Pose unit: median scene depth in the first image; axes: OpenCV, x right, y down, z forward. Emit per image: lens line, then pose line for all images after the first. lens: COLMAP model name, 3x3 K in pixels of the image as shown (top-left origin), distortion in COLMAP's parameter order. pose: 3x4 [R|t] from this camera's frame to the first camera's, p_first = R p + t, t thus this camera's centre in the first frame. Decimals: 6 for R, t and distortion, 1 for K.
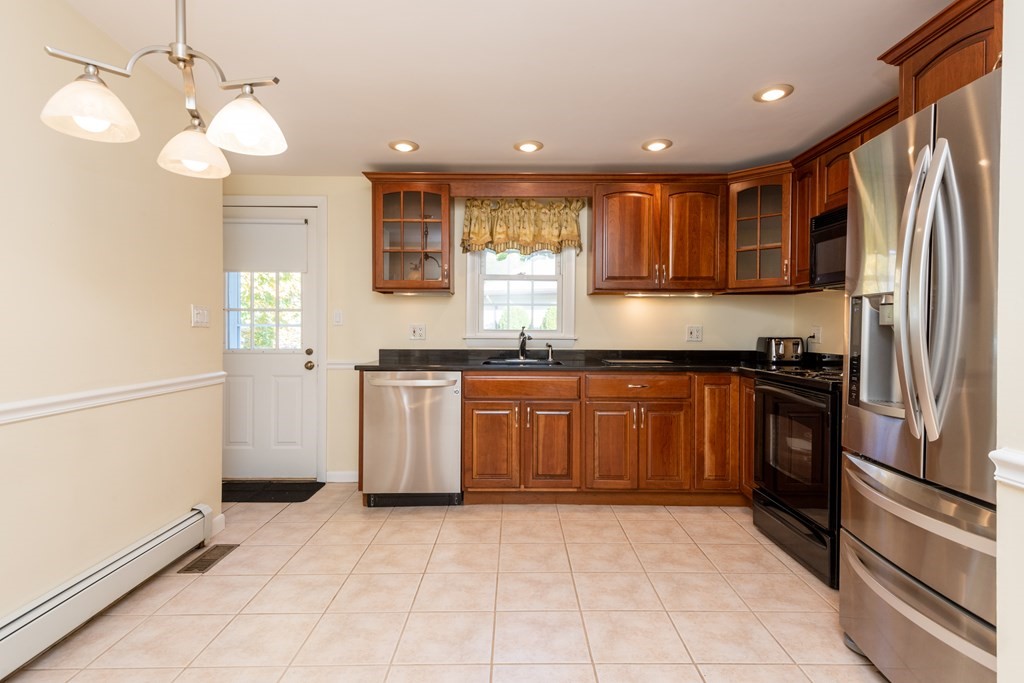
lens RADIAL K [[561.5, 0, 513.7], [0, 561.5, 338.1], [0, 0, 1]] dist [0.011328, -0.001899]
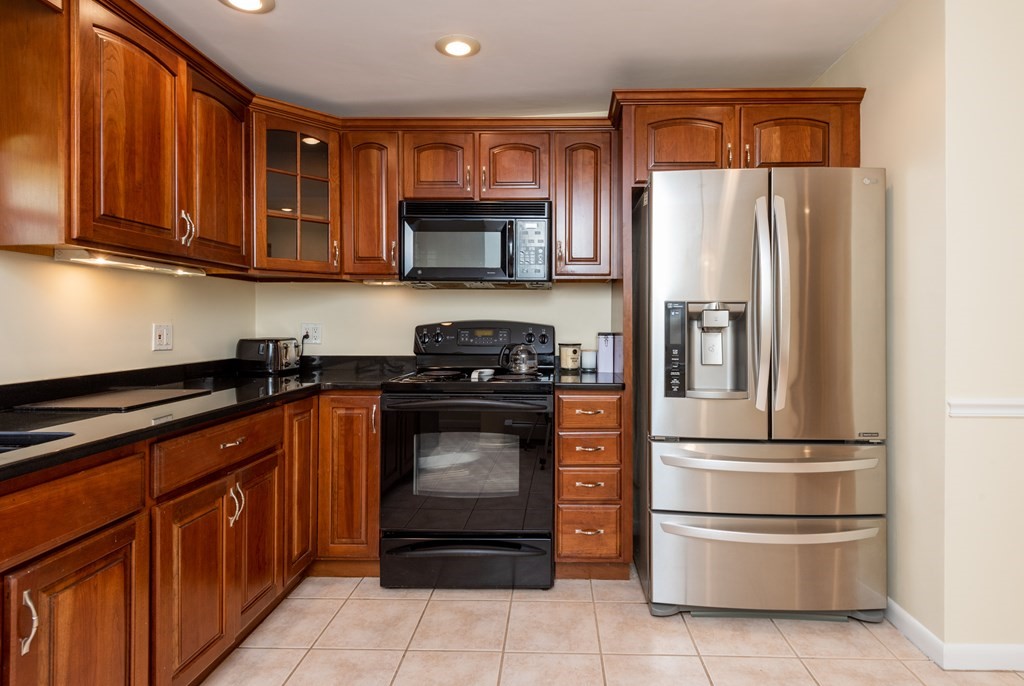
lens RADIAL K [[536.9, 0, 541.4], [0, 536.9, 321.4], [0, 0, 1]] dist [-0.001141, 0.000779]
pose [[0.010066, -0.003903, 0.999942, -0.269785], [0.016754, 0.999853, 0.003734, -0.023619], [-0.999809, 0.016716, 0.010130, 0.707428]]
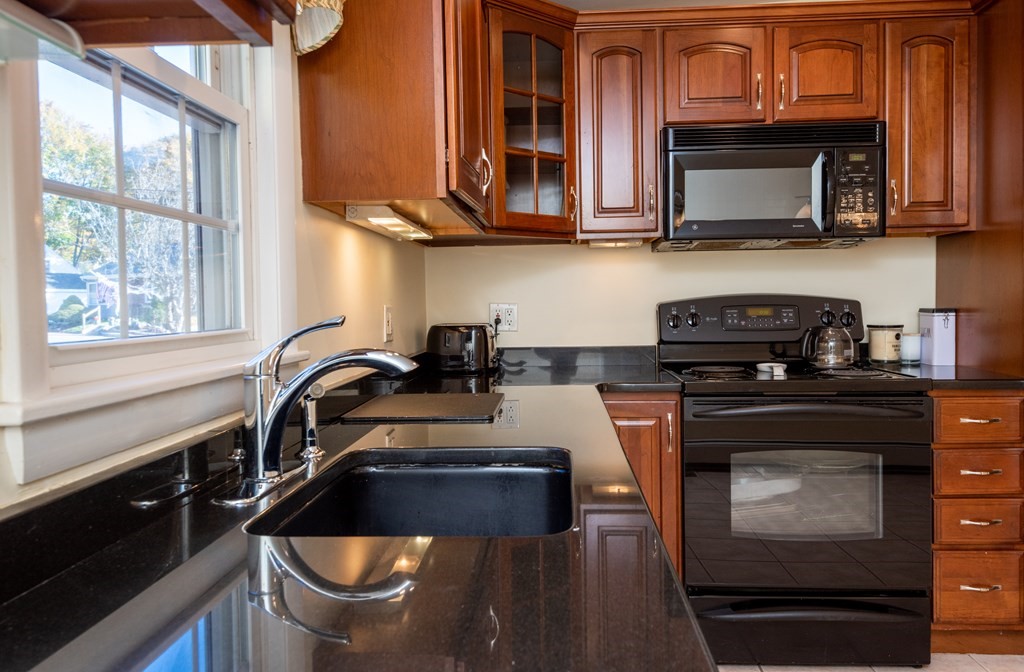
lens RADIAL K [[742.1, 0, 511.6], [0, 742.1, 328.6], [0, 0, 1]] dist [0.001330, -0.007051]
pose [[0.064067, -0.045102, 0.996926, -0.272738], [0.034769, 0.998473, 0.042937, -0.030200], [-0.997340, 0.031911, 0.065537, 1.014466]]
